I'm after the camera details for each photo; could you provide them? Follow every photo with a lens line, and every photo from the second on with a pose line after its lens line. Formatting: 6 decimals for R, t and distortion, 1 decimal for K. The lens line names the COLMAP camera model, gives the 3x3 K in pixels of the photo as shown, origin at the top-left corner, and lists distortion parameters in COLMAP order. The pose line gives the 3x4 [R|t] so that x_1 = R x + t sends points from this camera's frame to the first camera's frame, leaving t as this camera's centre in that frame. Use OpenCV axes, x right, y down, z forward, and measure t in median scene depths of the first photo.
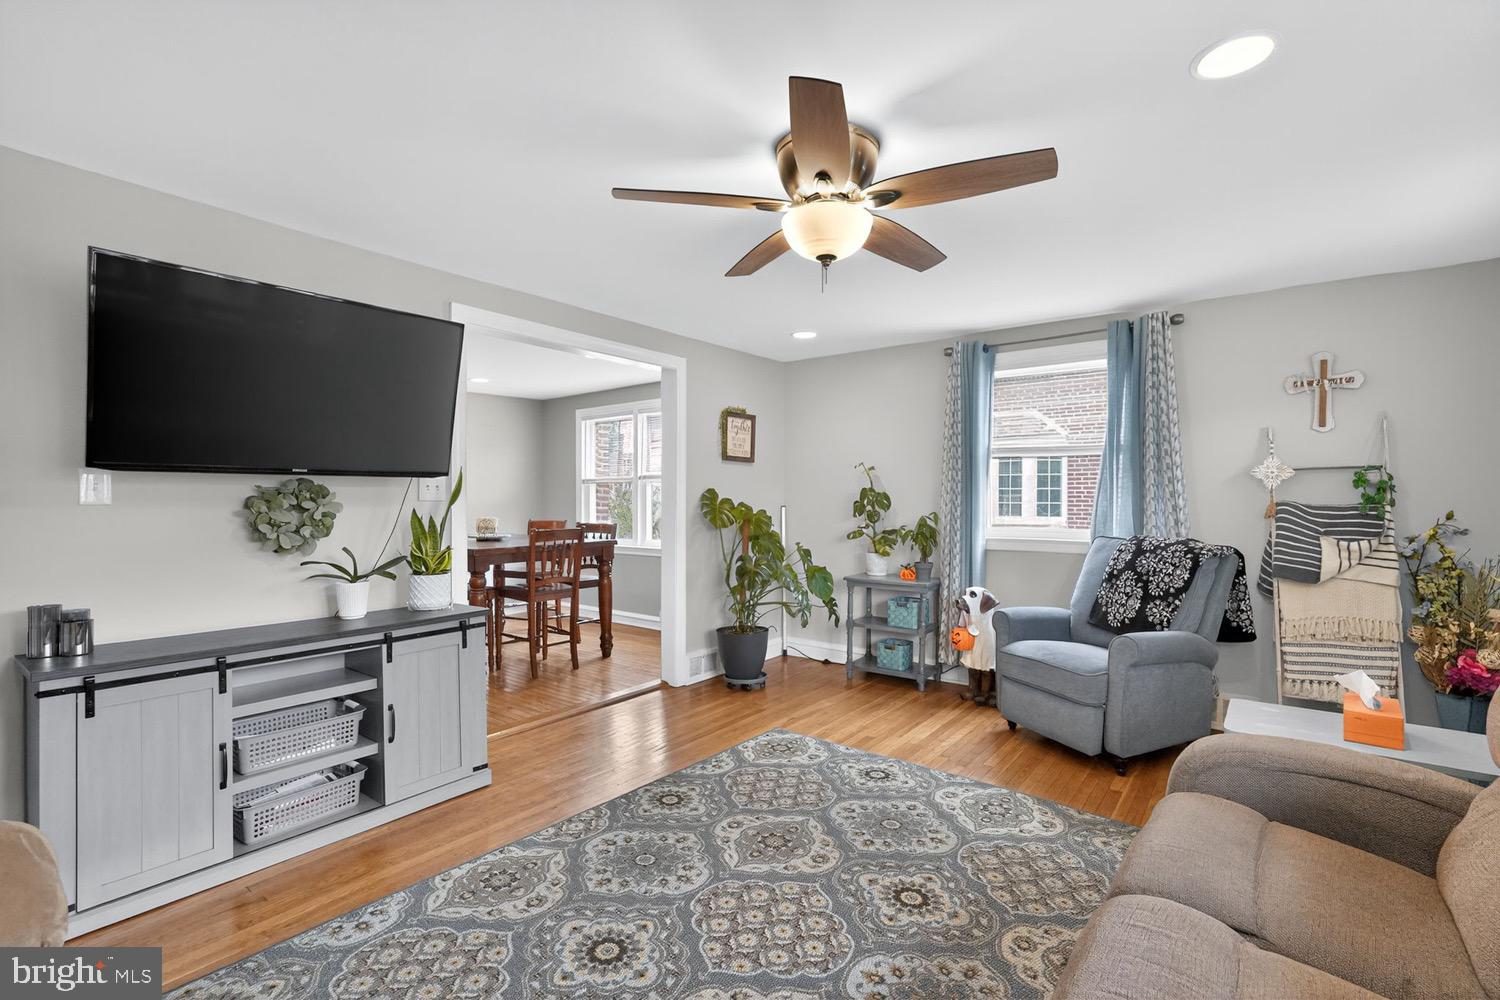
lens RADIAL K [[665.2, 0, 745.3], [0, 665.2, 494.8], [0, 0, 1]] dist [-0.021013, 0.010116]
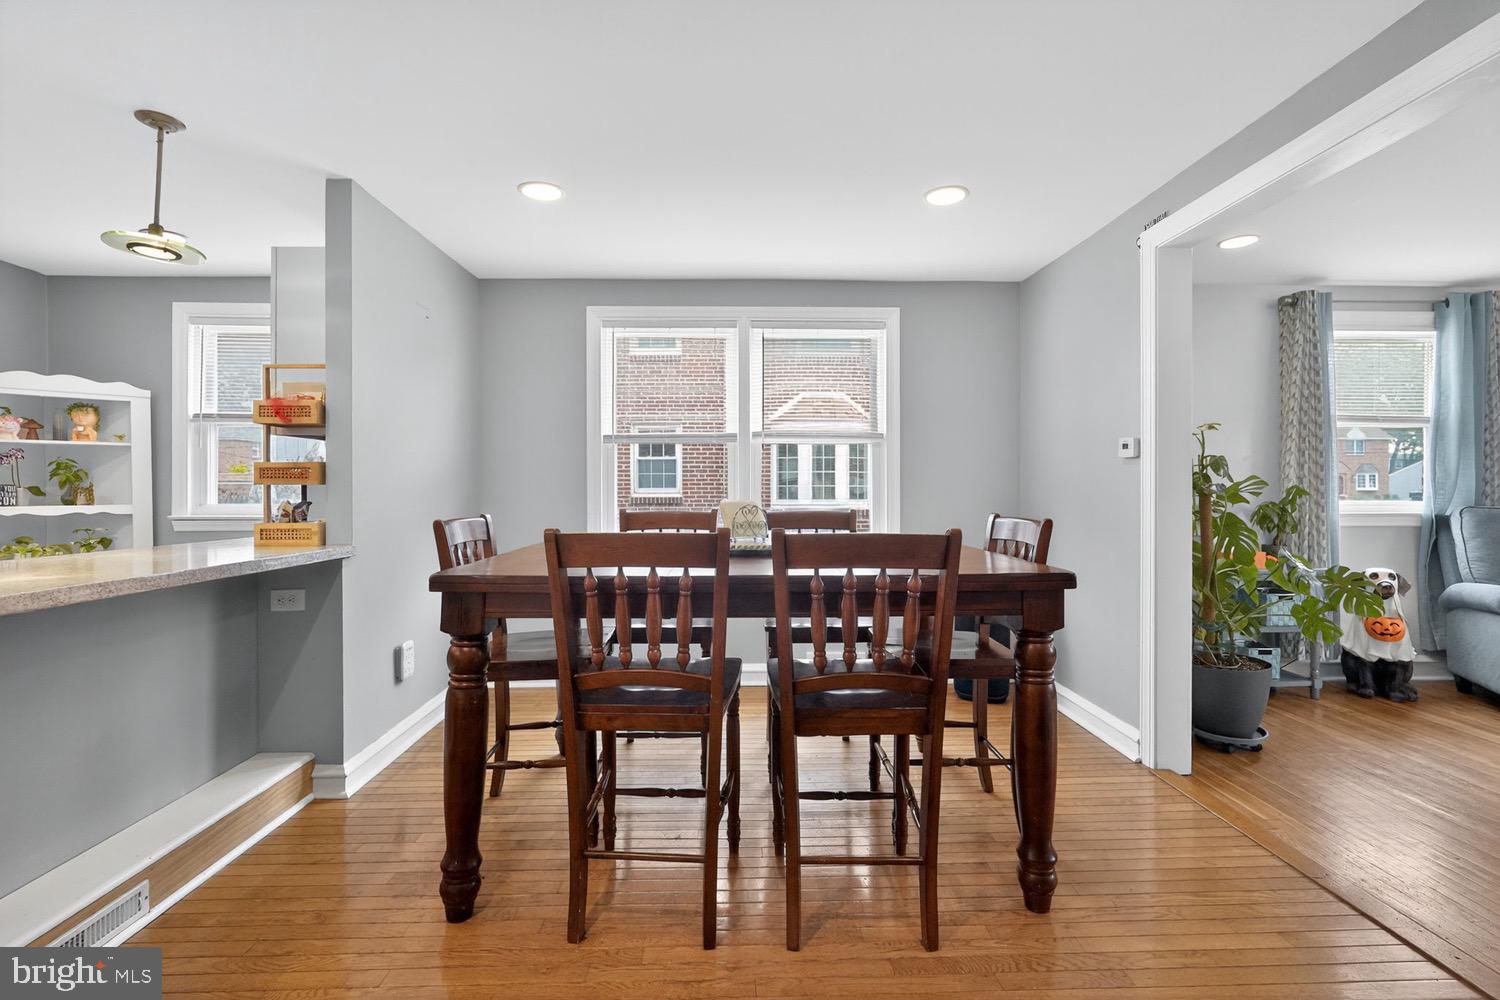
lens RADIAL K [[665.2, 0, 745.3], [0, 665.2, 494.8], [0, 0, 1]] dist [-0.021013, 0.010116]
pose [[0.765623, -0.010538, 0.643203, -1.091801], [-0.000037, 0.999865, 0.016426, 0.033413], [-0.643290, -0.012600, 0.765519, 1.108350]]
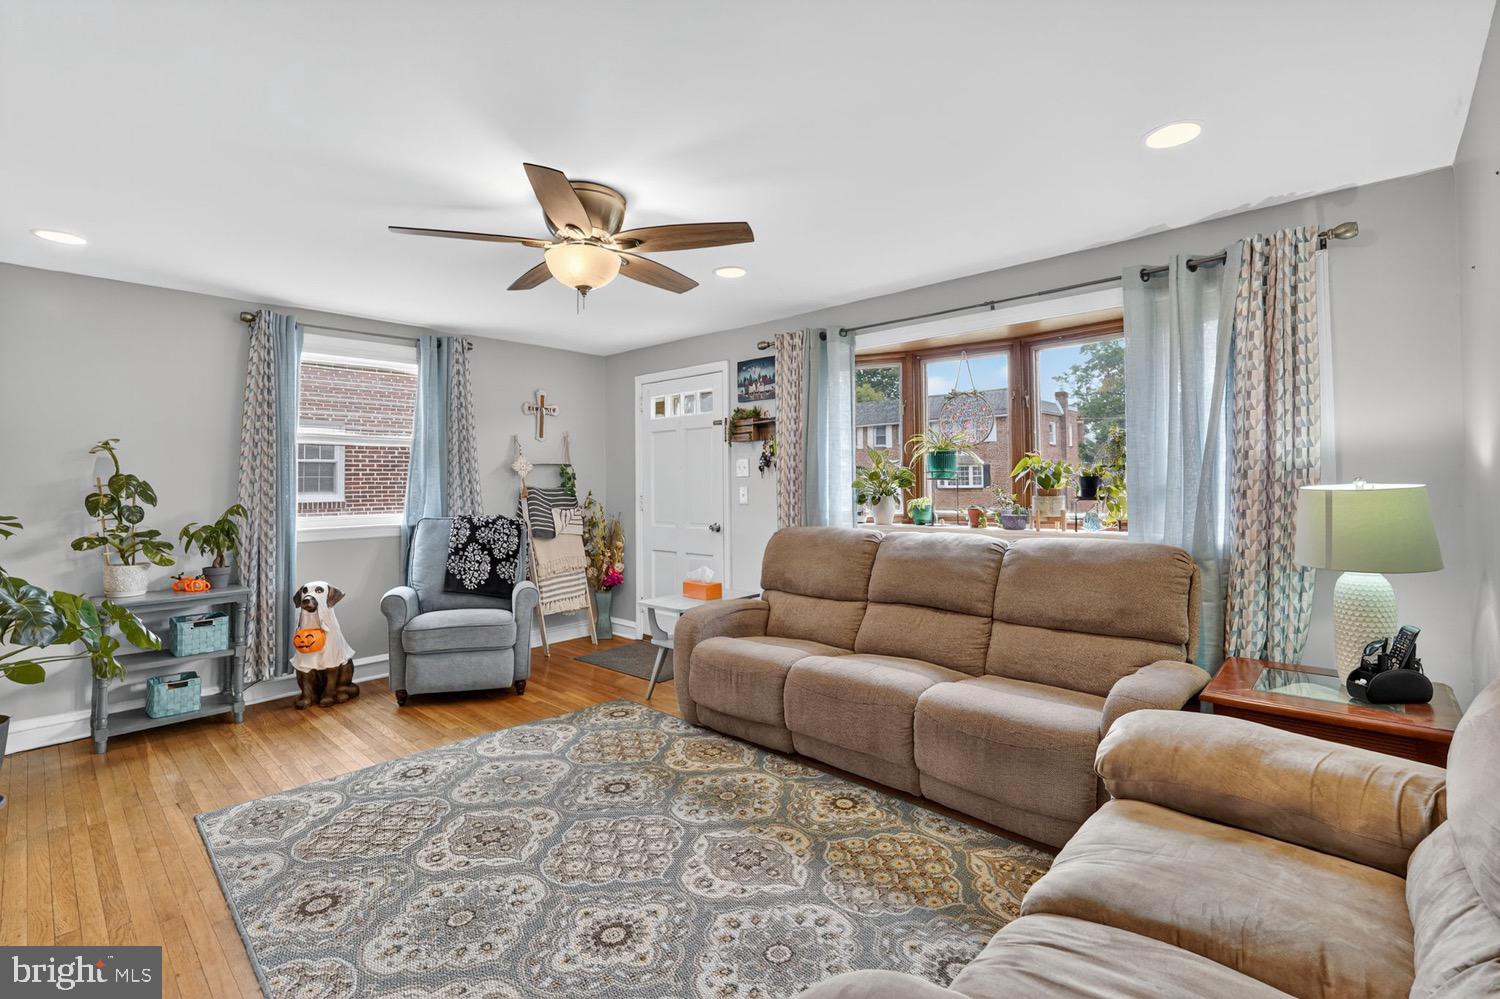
lens RADIAL K [[684.0, 0, 746.2], [0, 684.0, 448.6], [0, 0, 1]] dist [-0.000238, 0.000011]
pose [[0.091808, 0.043994, 0.994804, -0.702867], [0.002517, 0.999010, -0.044412, -0.005248], [-0.995774, 0.006581, 0.091606, 0.383962]]
